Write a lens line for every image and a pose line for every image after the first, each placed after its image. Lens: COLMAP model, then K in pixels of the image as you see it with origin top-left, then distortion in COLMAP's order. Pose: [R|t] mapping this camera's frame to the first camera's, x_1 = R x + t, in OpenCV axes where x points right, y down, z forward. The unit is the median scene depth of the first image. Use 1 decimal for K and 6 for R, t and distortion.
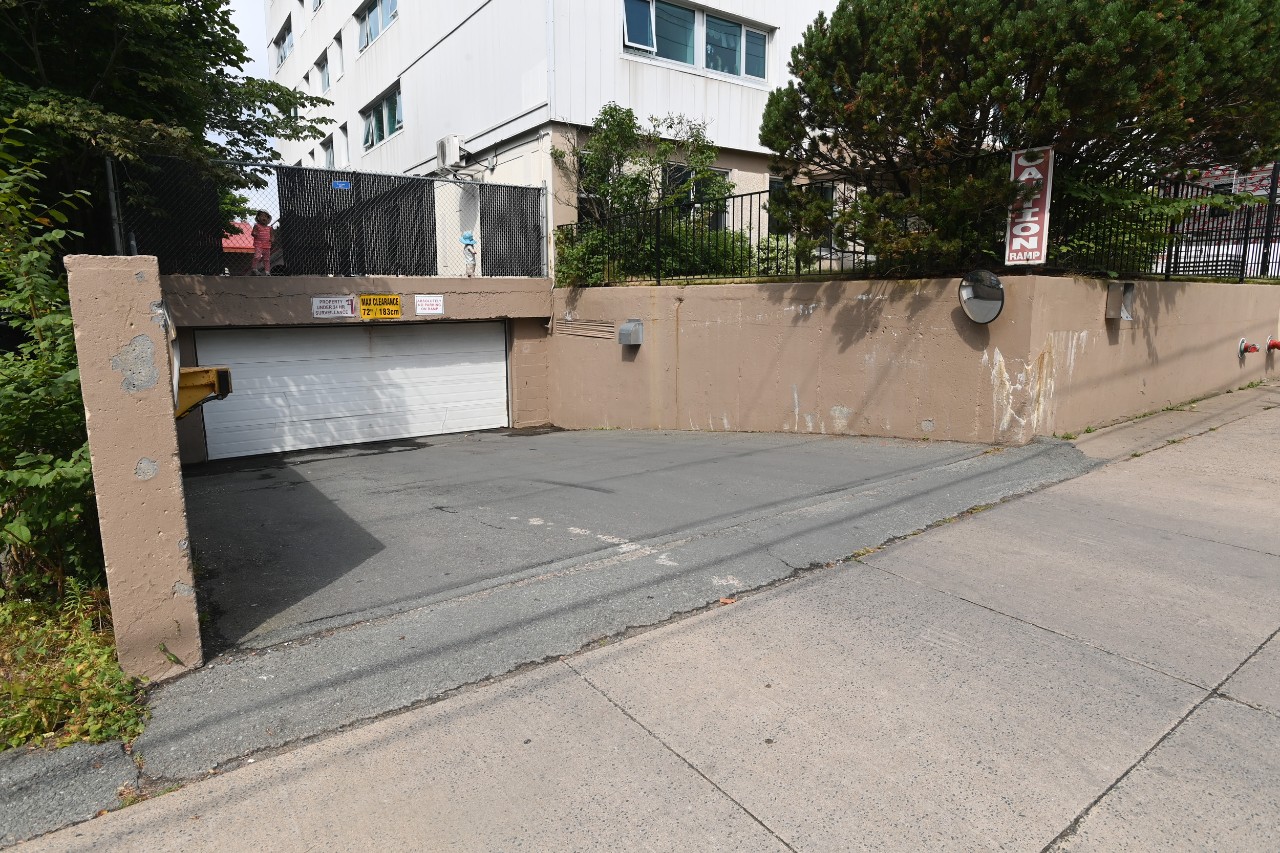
lens RADIAL K [[701.7, 0, 621.3], [0, 701.7, 401.0], [0, 0, 1]] dist [-0.001885, 0.000132]
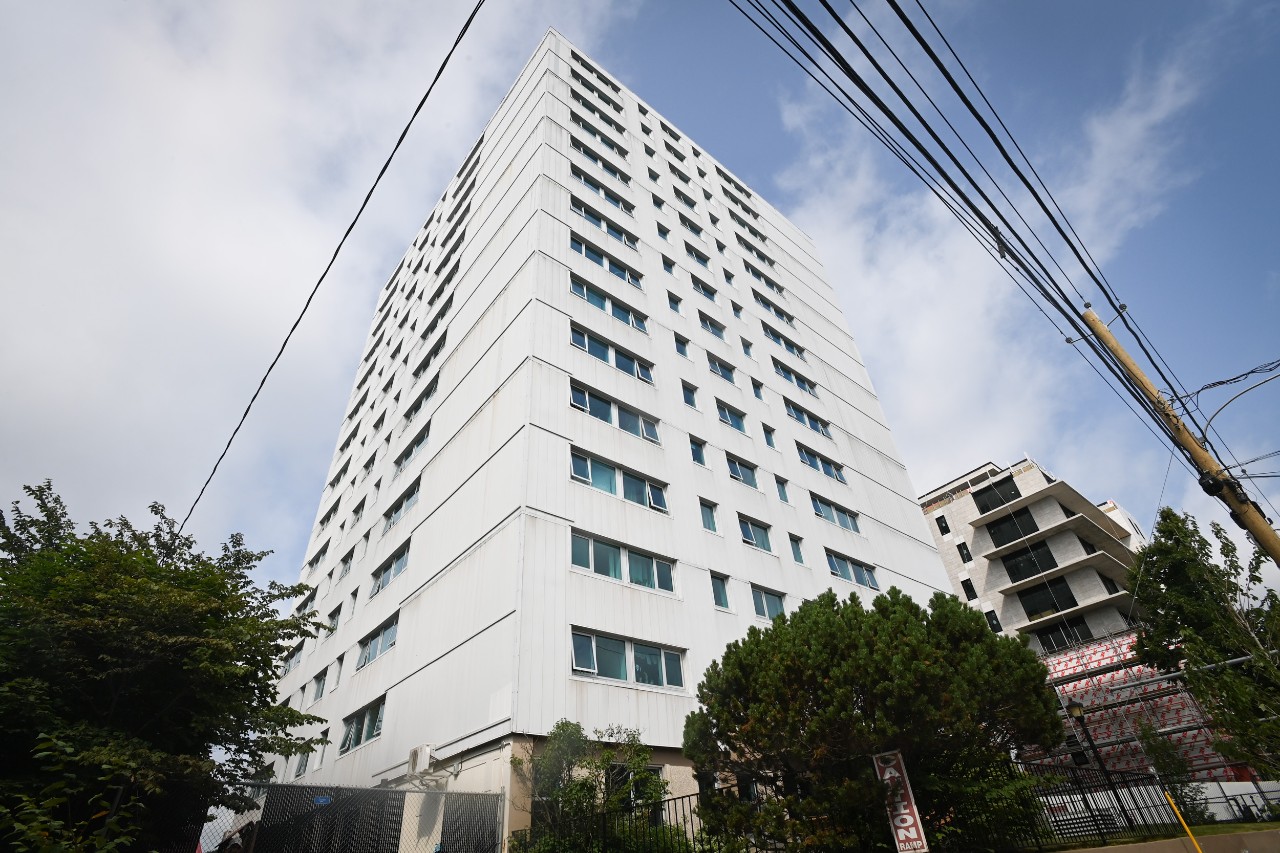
lens RADIAL K [[611.8, 0, 632.1], [0, 611.8, 419.1], [0, 0, 1]] dist [-0.063999, 0.020903]
pose [[0.994233, 0.011703, 0.106598, -0.011911], [0.069619, 0.685642, -0.724602, -0.005493], [-0.081567, 0.727845, 0.680873, -0.119070]]
